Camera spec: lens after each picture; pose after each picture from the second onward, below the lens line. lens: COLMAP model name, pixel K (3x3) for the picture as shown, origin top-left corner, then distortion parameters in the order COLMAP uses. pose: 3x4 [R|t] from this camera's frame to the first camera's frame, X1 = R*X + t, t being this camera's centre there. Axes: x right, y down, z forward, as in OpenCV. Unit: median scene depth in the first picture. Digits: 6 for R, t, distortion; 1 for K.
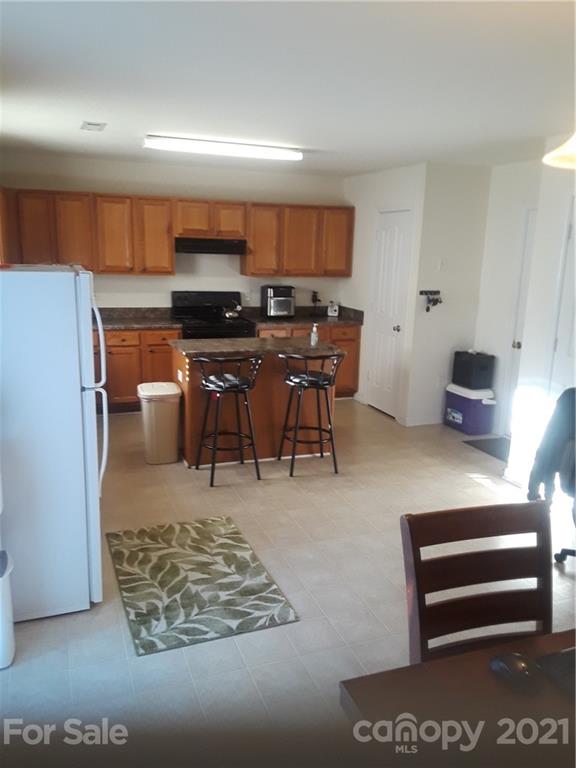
lens RADIAL K [[633.9, 0, 288.0], [0, 633.9, 384.0], [0, 0, 1]] dist [0.142524, -0.287605]
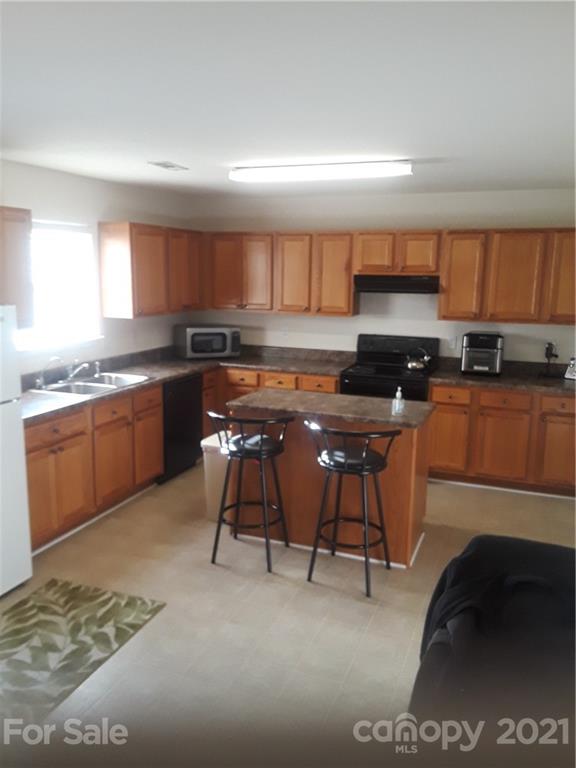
lens RADIAL K [[633.9, 0, 288.0], [0, 633.9, 384.0], [0, 0, 1]] dist [0.142524, -0.287605]
pose [[0.739223, 0.105976, -0.665071, 0.366114], [-0.139421, 0.990229, 0.002822, -0.068409], [0.658871, 0.090639, 0.746775, 0.292528]]
